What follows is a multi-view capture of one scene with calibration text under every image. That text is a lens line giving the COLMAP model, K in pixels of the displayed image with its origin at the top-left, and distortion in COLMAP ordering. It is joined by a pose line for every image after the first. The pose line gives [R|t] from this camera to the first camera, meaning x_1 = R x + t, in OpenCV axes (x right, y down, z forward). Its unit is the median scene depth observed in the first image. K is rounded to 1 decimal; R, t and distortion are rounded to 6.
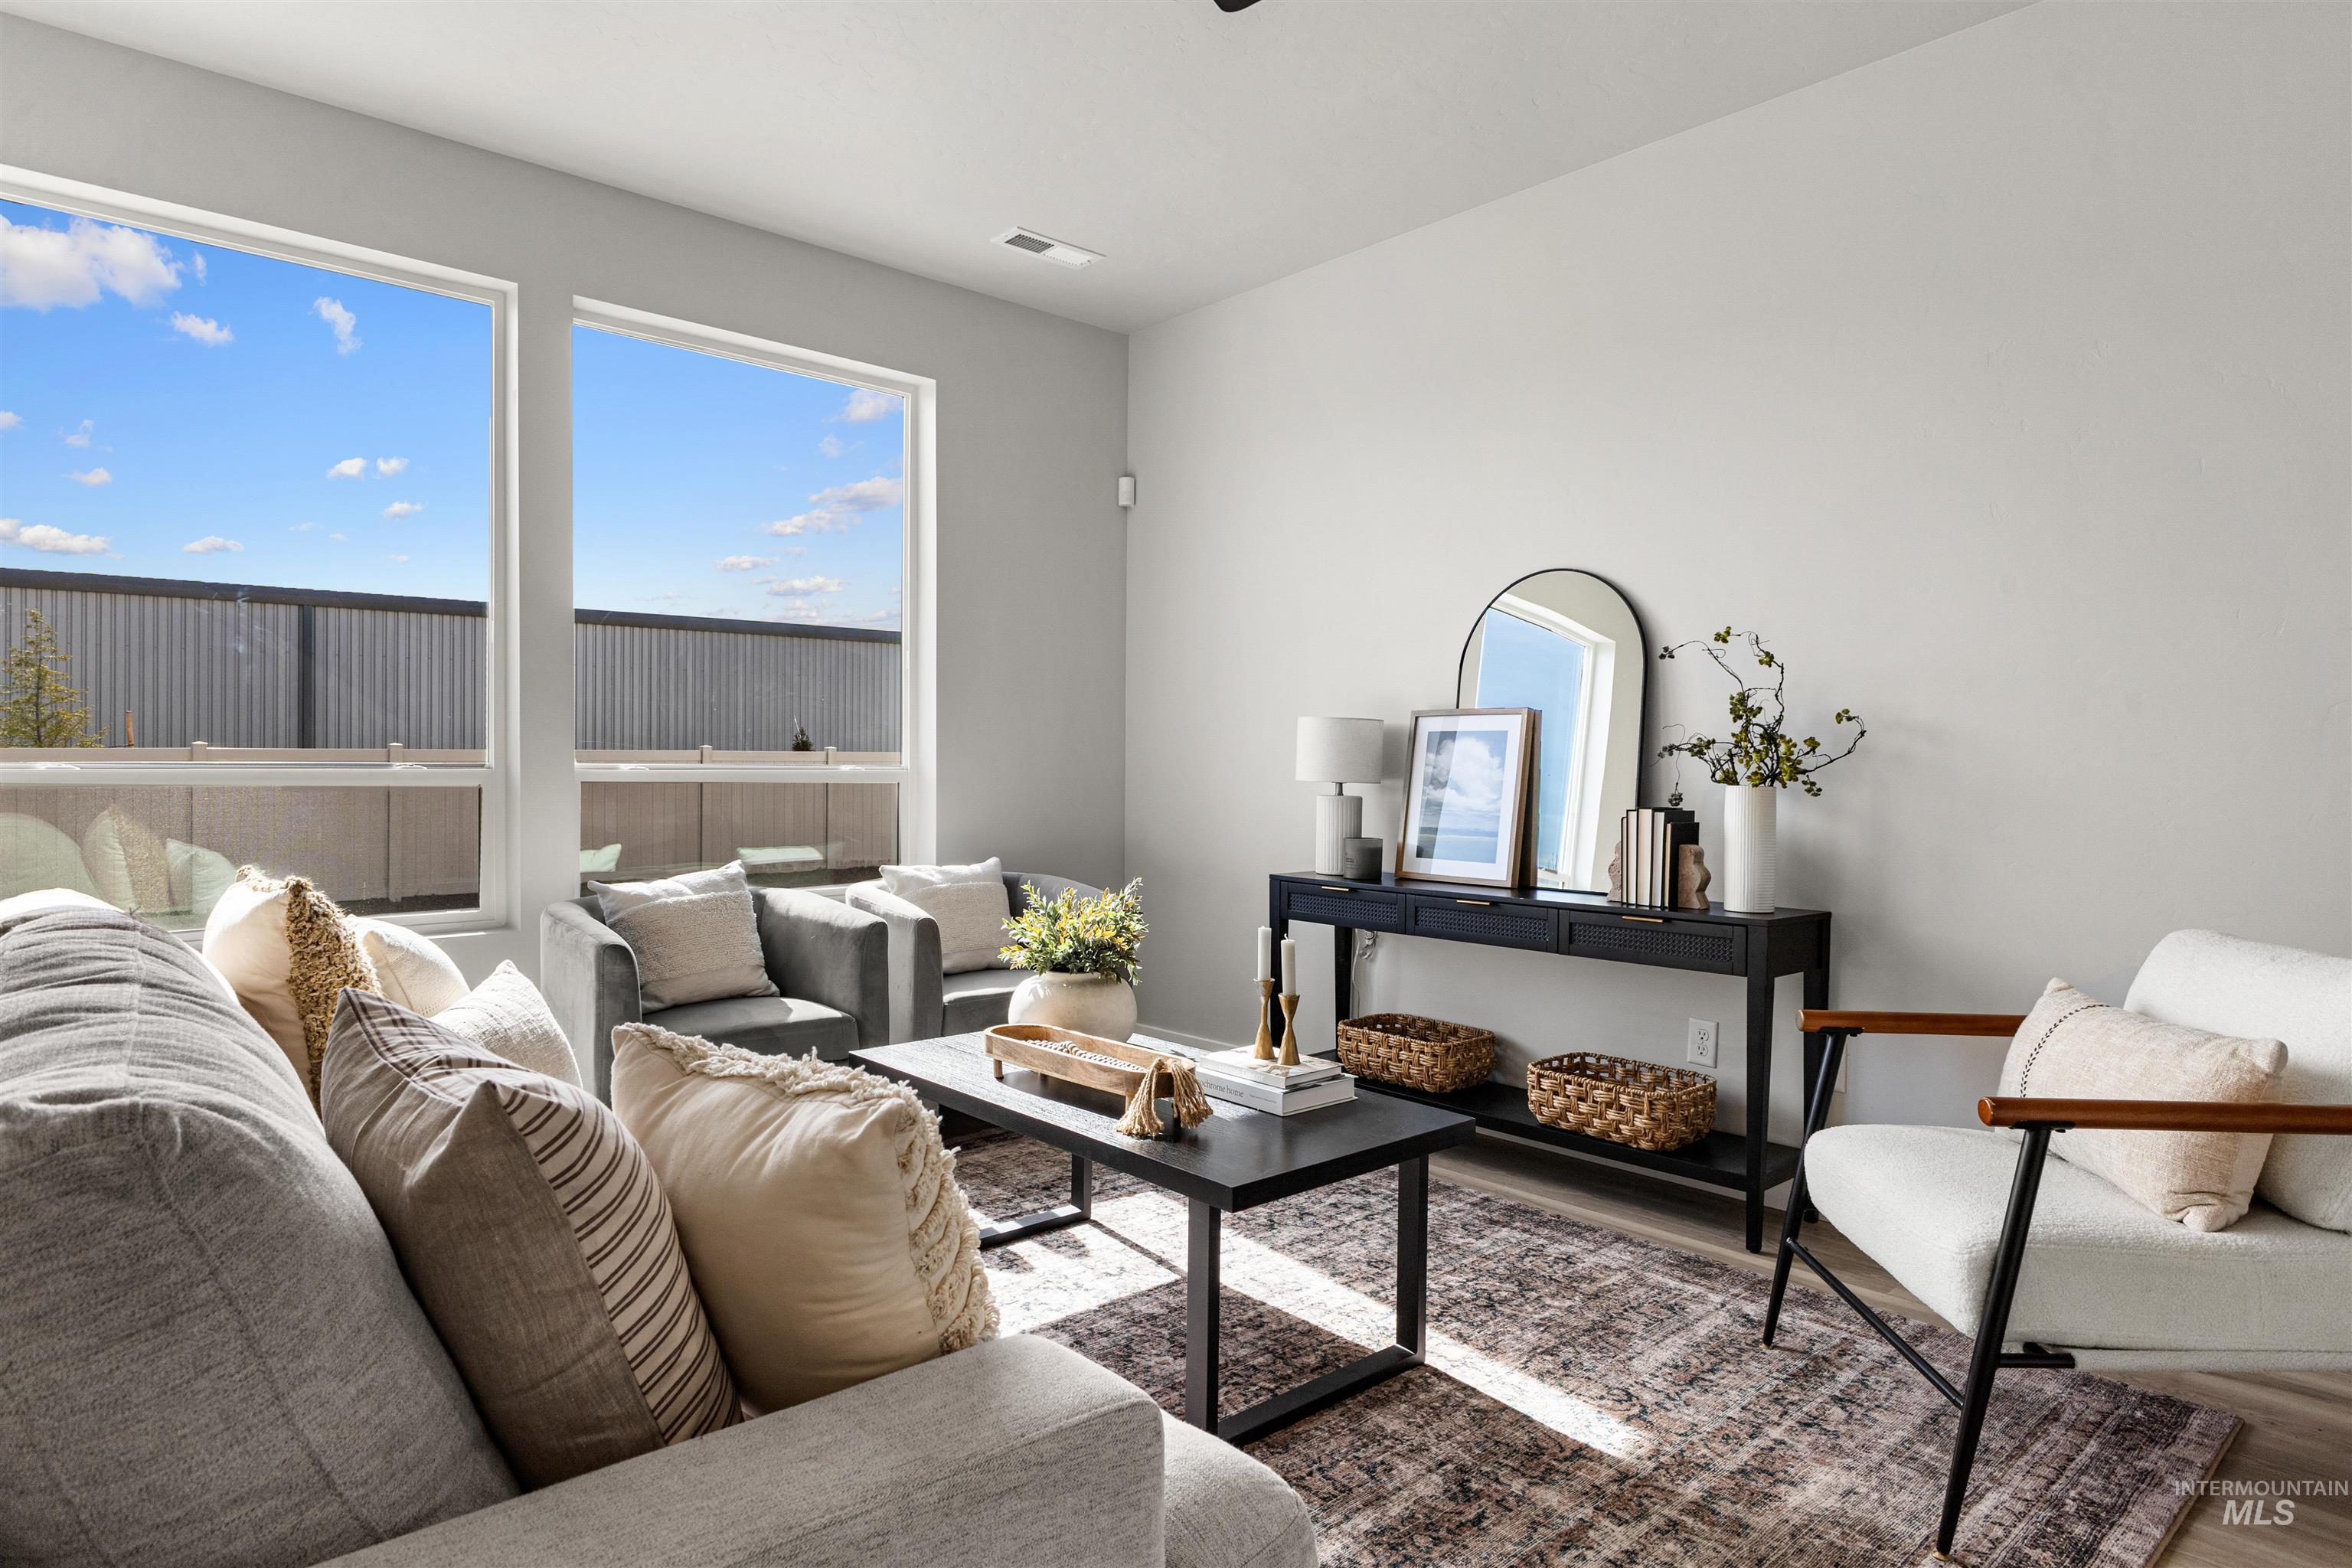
lens RADIAL K [[1333.5, 0, 1183.0], [0, 1333.5, 791.5], [0, 0, 1]] dist [0.008623, -0.008065]
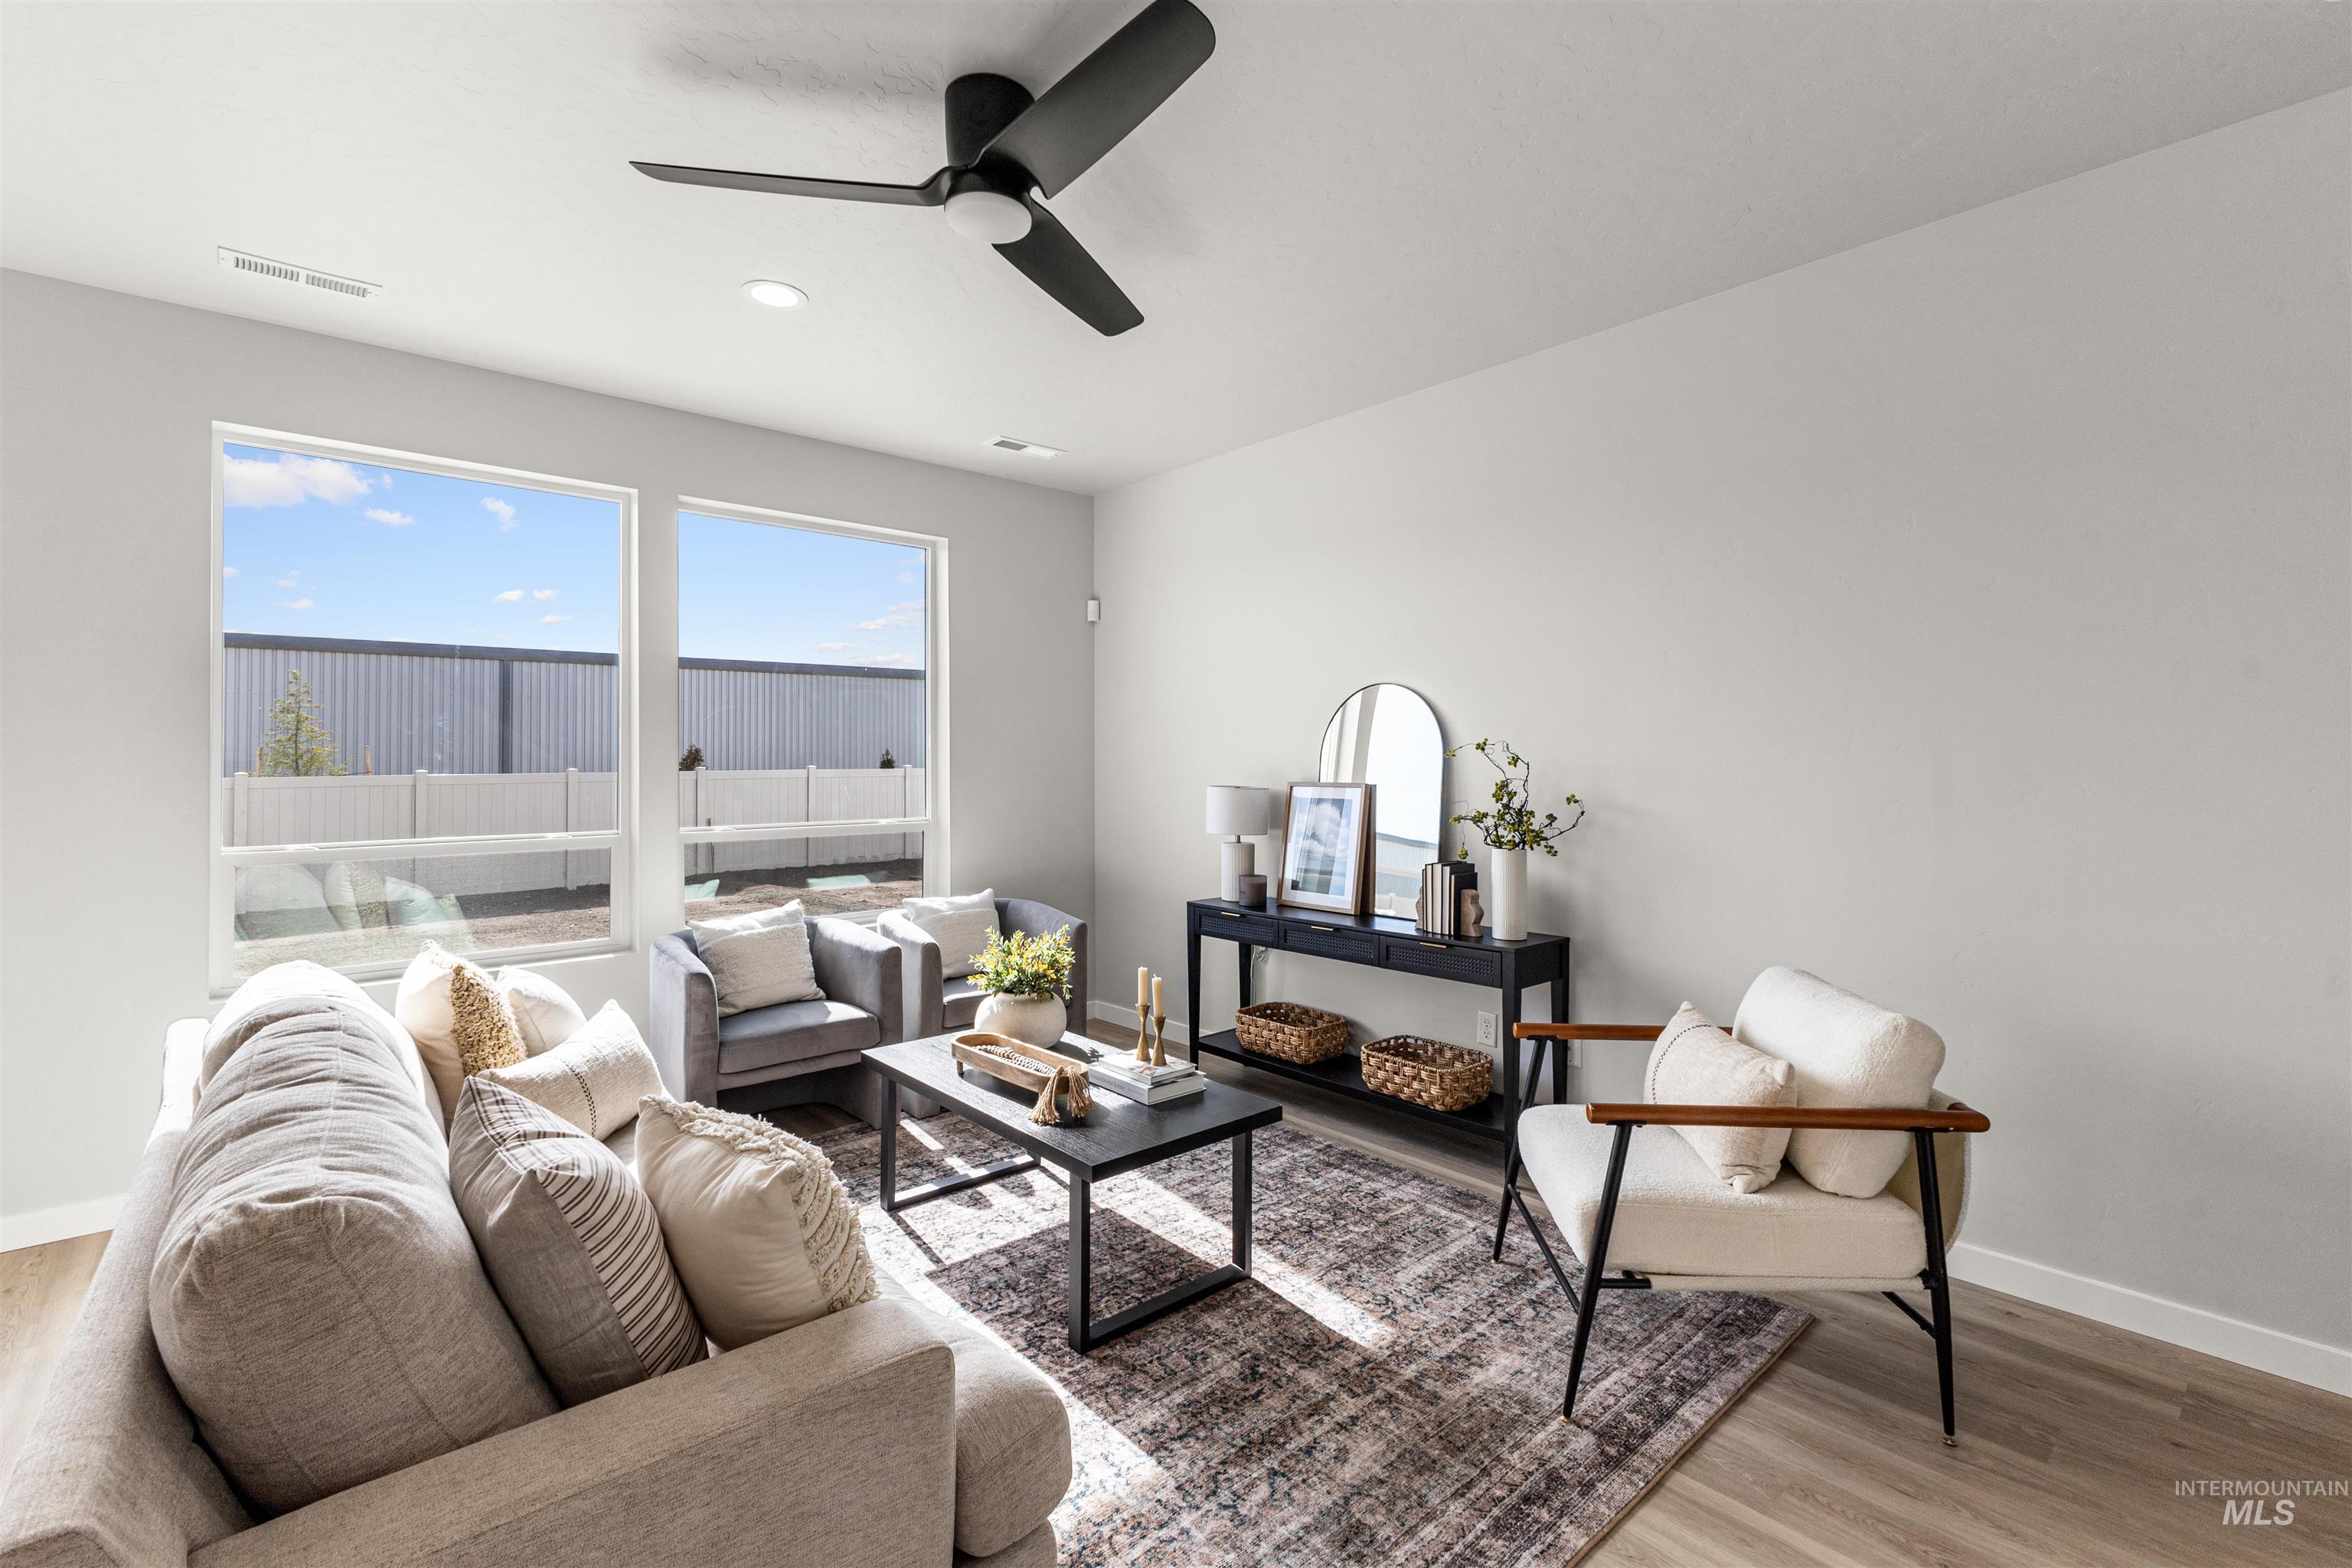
lens RADIAL K [[1031.4, 0, 1181.1], [0, 1031.4, 764.9], [0, 0, 1]] dist [0.010049, -0.001488]
pose [[0.999930, -0.011368, -0.003134, 0.126476], [0.011283, 0.999602, -0.025845, -0.100977], [0.003426, 0.025808, 0.999661, -0.132557]]
